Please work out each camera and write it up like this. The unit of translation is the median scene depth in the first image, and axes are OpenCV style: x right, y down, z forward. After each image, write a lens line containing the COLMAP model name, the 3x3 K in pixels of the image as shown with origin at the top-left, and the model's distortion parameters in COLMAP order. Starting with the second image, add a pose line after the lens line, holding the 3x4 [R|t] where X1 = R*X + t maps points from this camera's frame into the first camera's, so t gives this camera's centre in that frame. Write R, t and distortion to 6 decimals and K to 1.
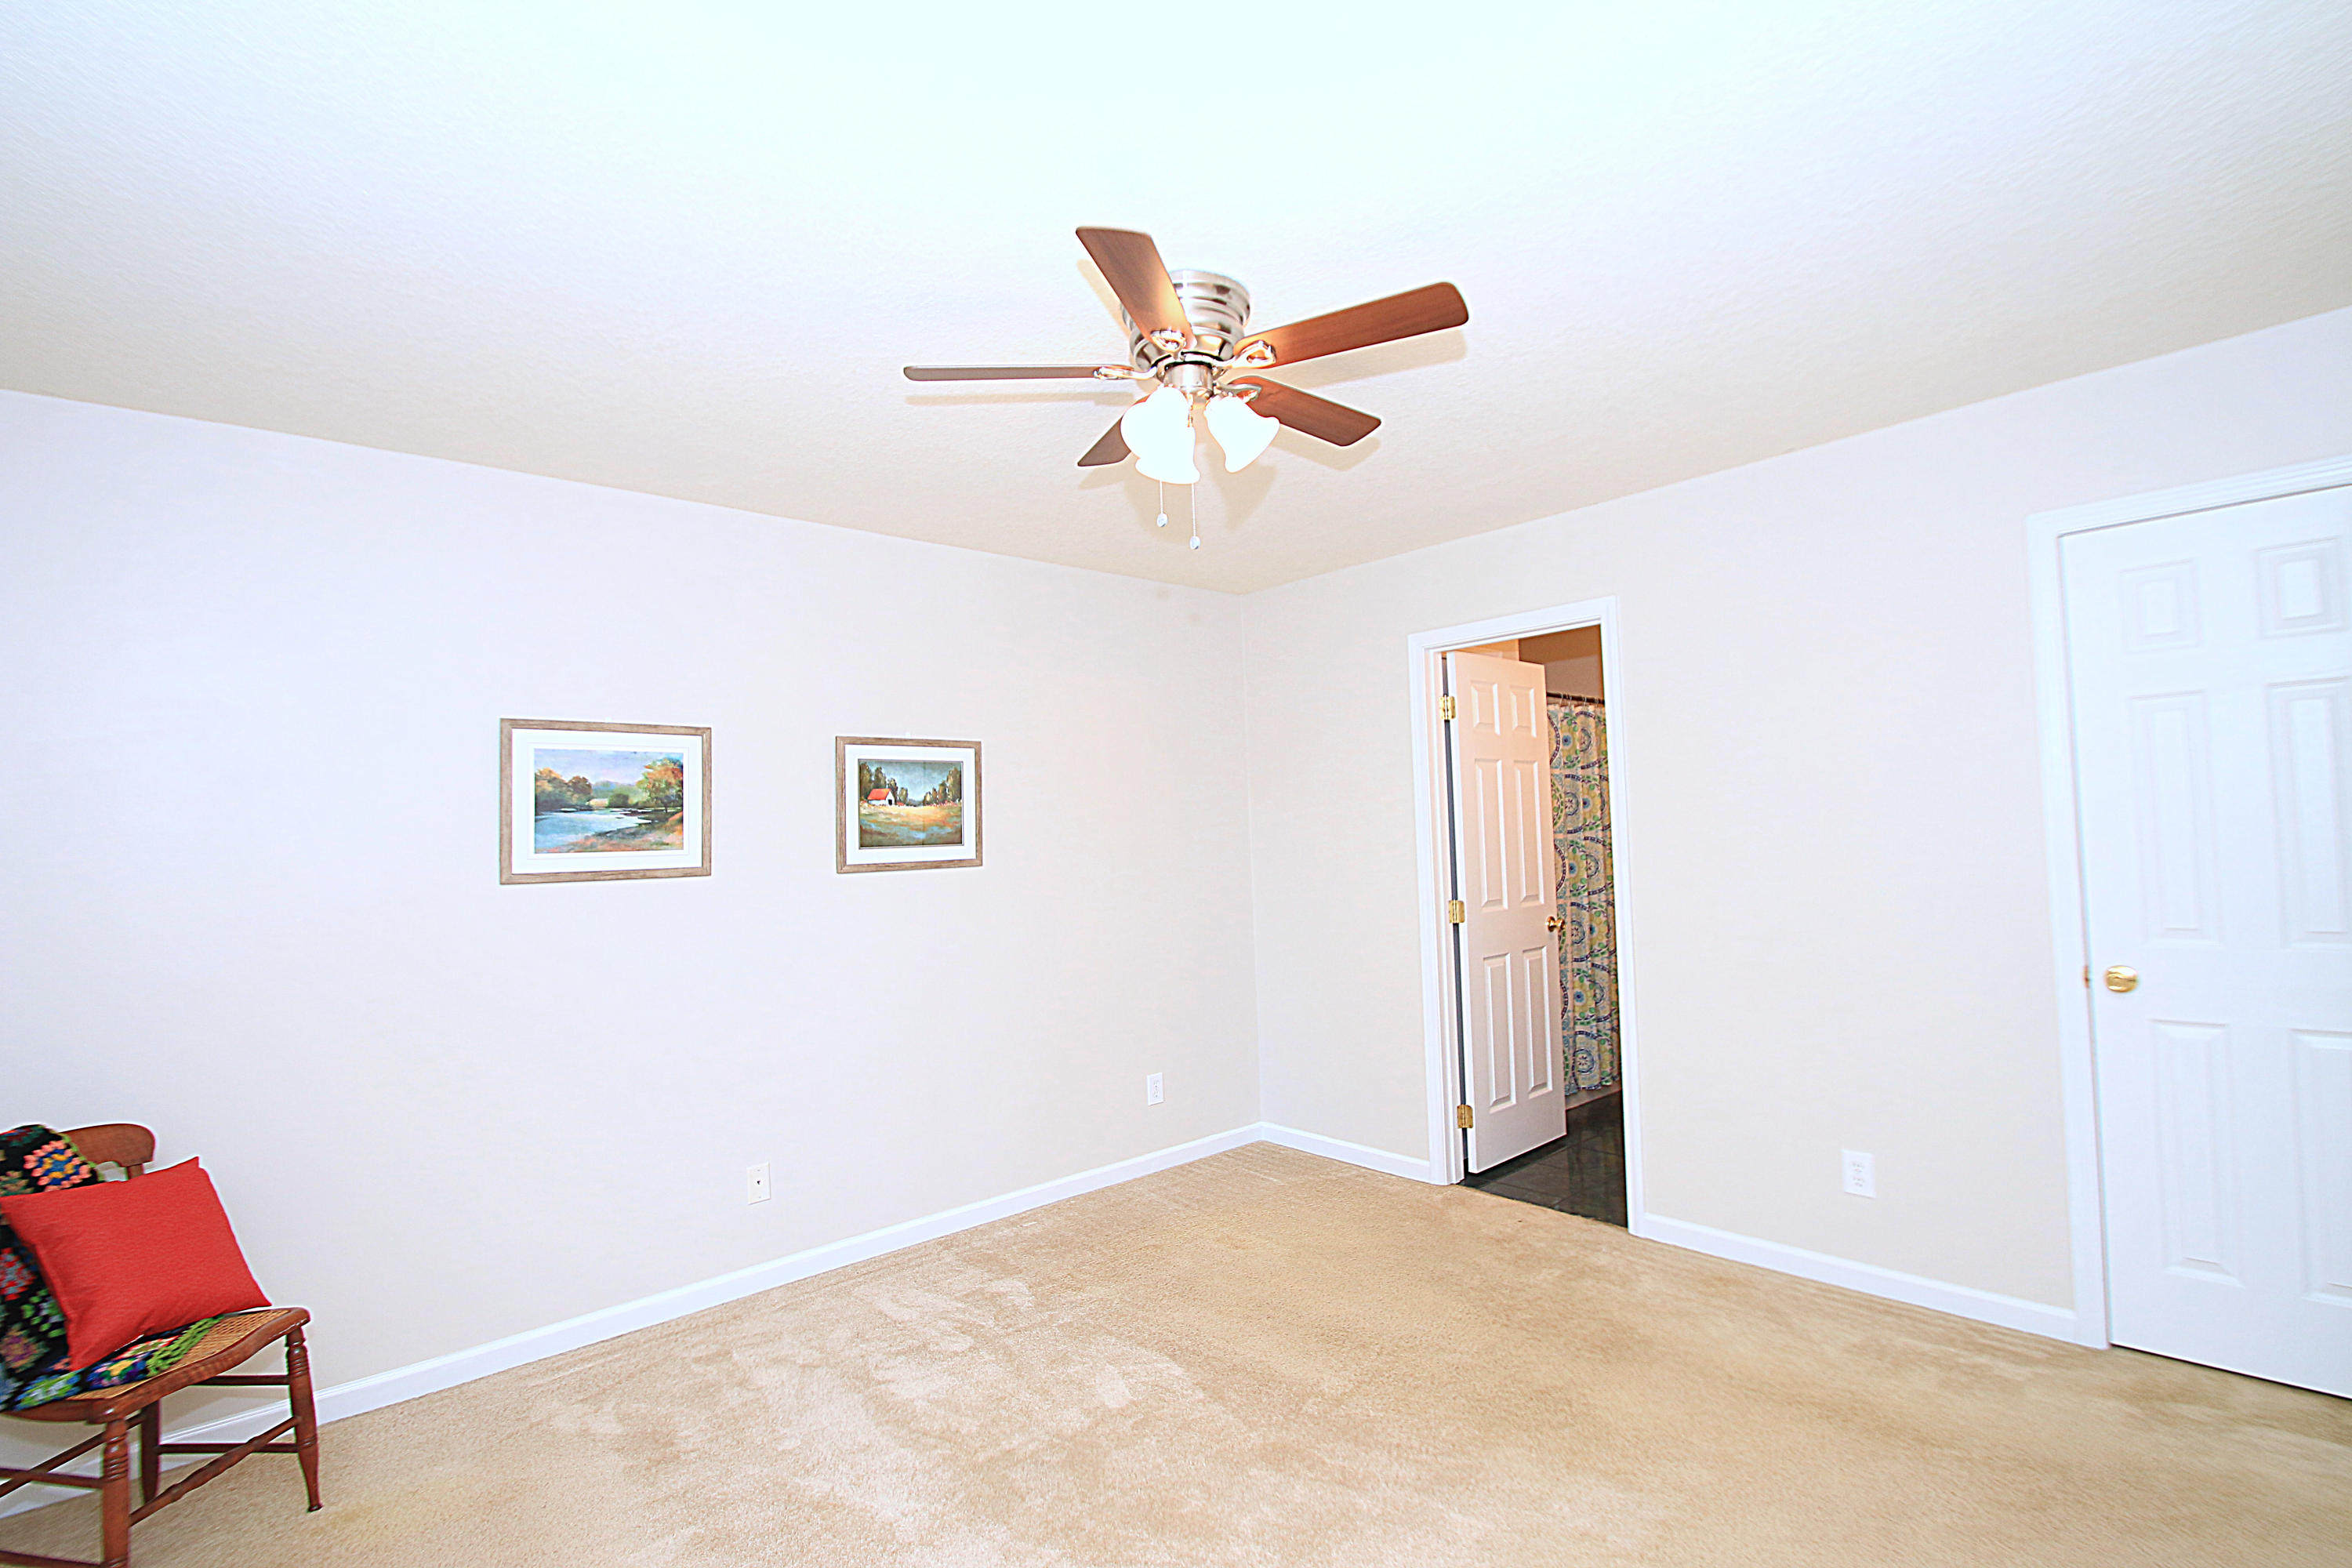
lens RADIAL K [[1094.5, 0, 1178.6], [0, 1094.5, 794.3], [0, 0, 1]] dist [-0.003955, -0.001262]
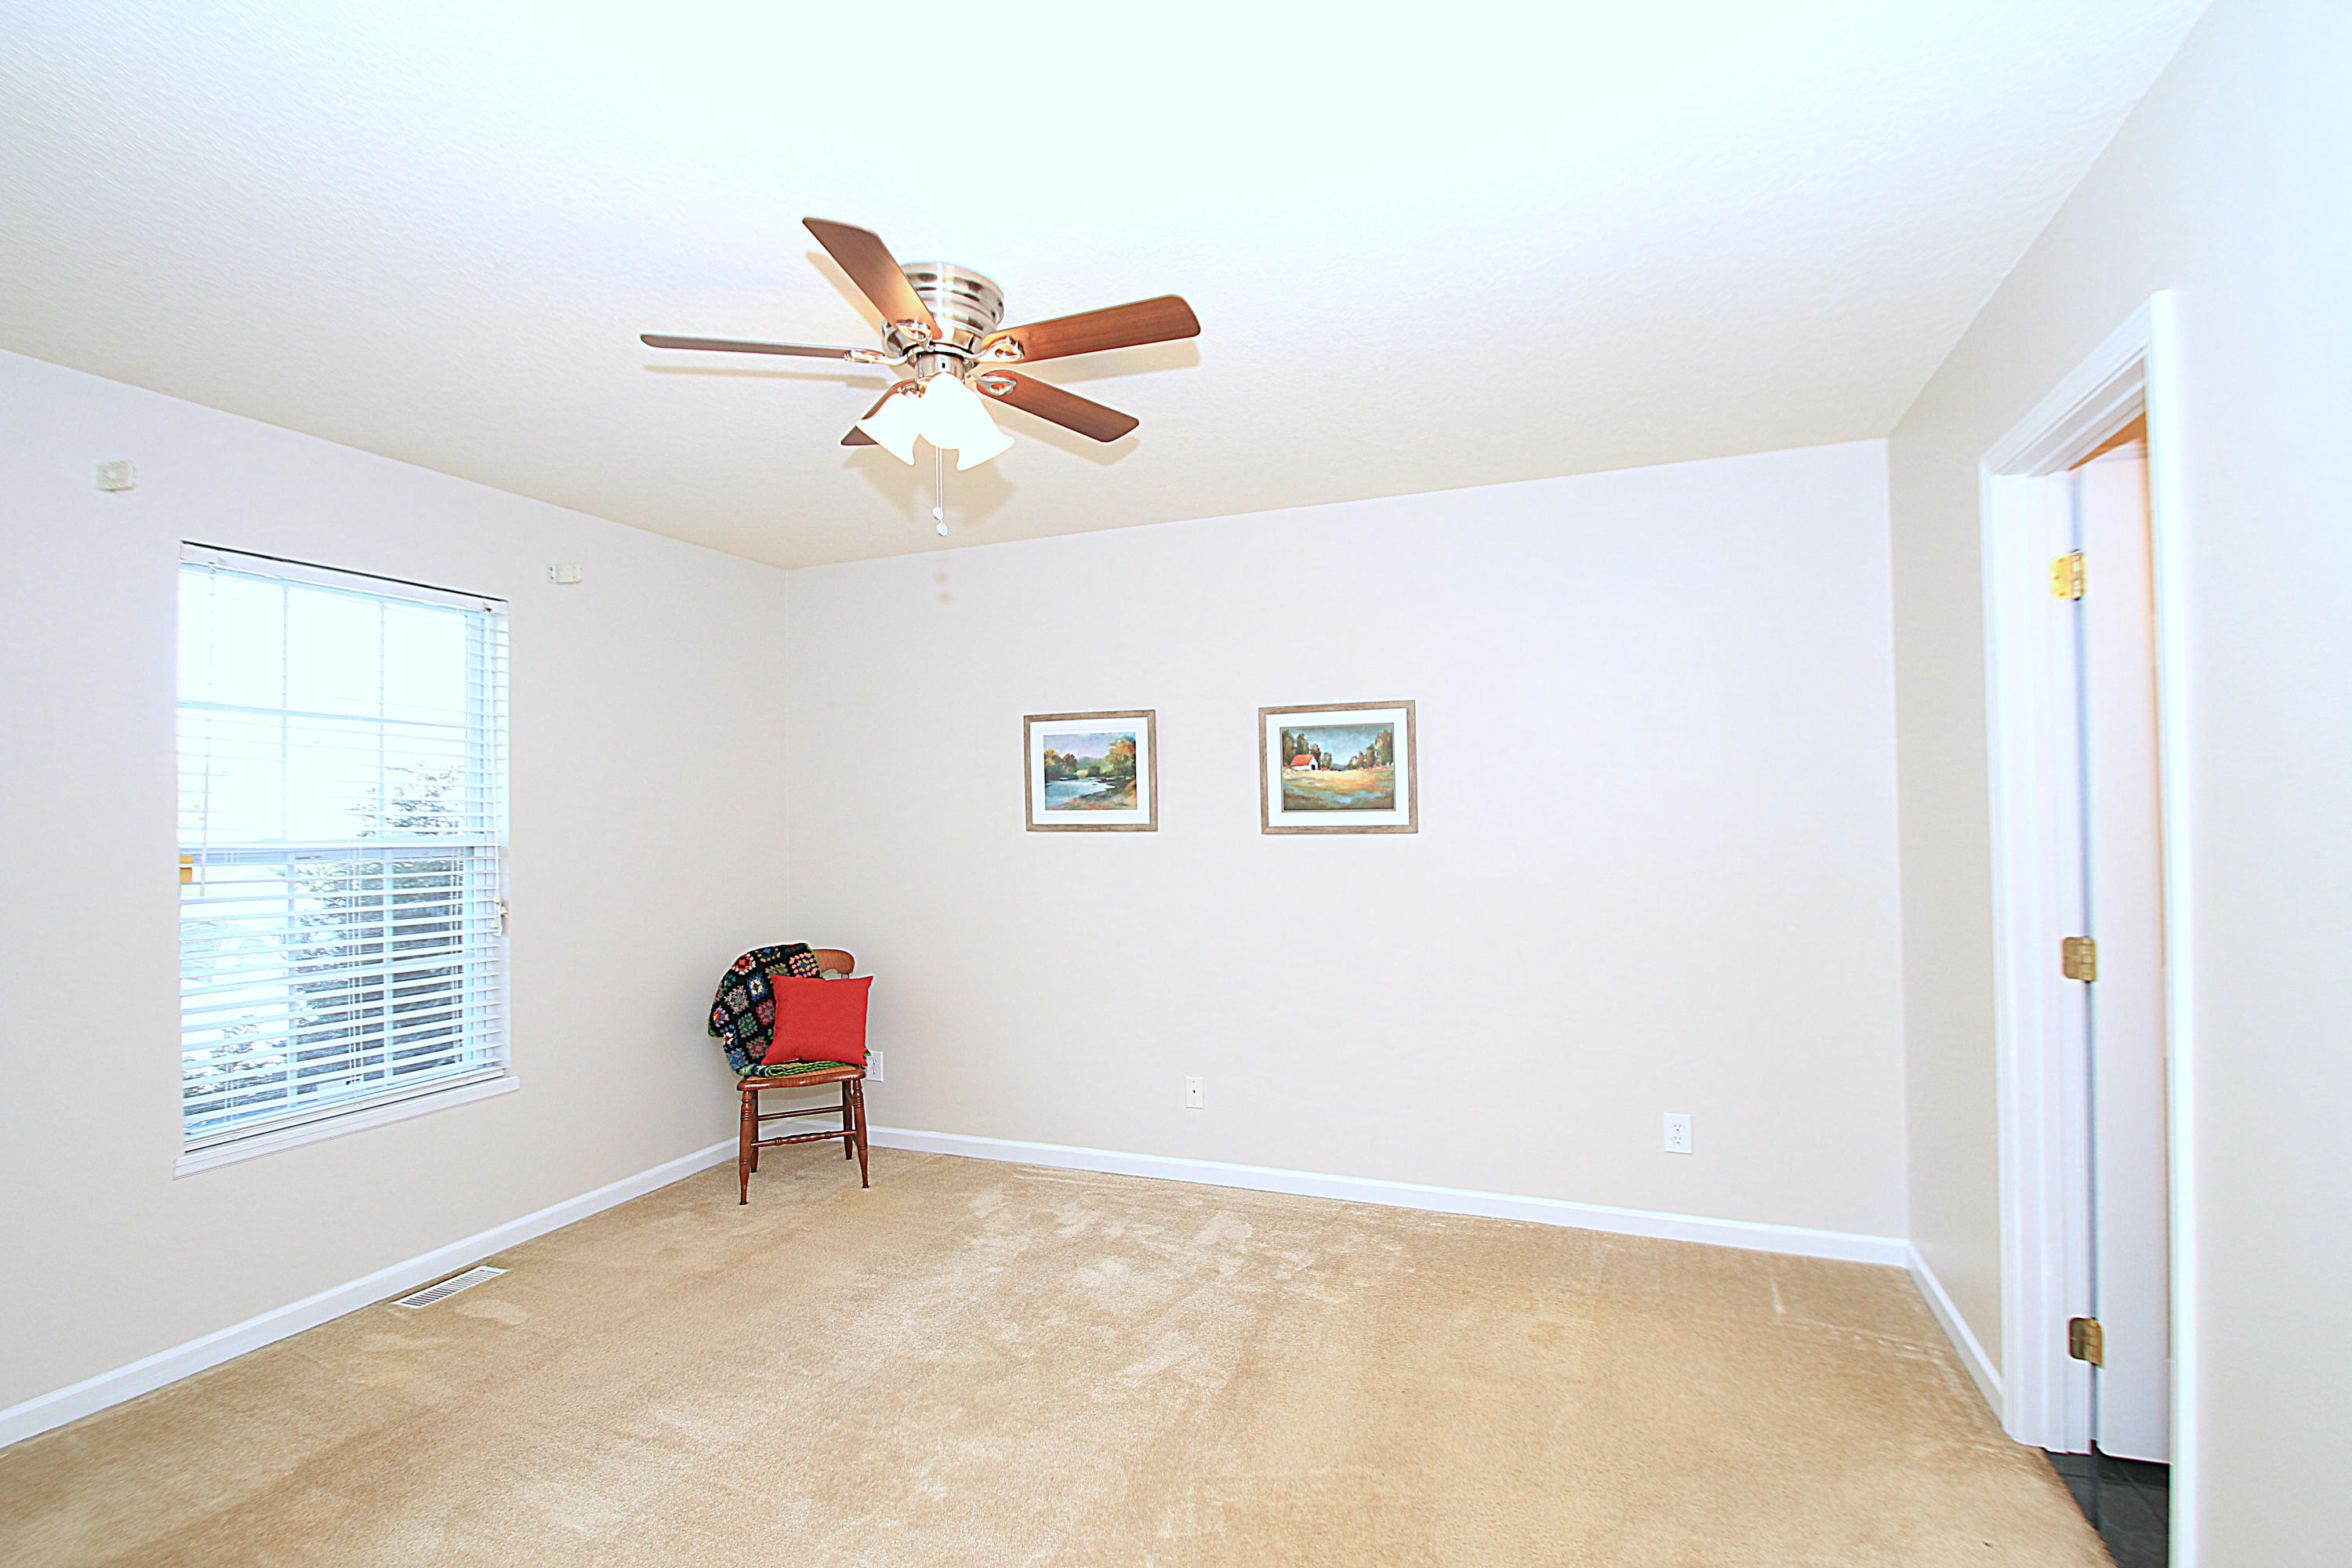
lens RADIAL K [[1094.5, 0, 1178.6], [0, 1094.5, 794.3], [0, 0, 1]] dist [-0.003955, -0.001262]
pose [[0.450186, 0.016434, -0.892783, 0.613557], [0.033648, 0.998808, 0.035353, -0.008349], [0.892300, -0.045956, 0.449097, 0.434241]]
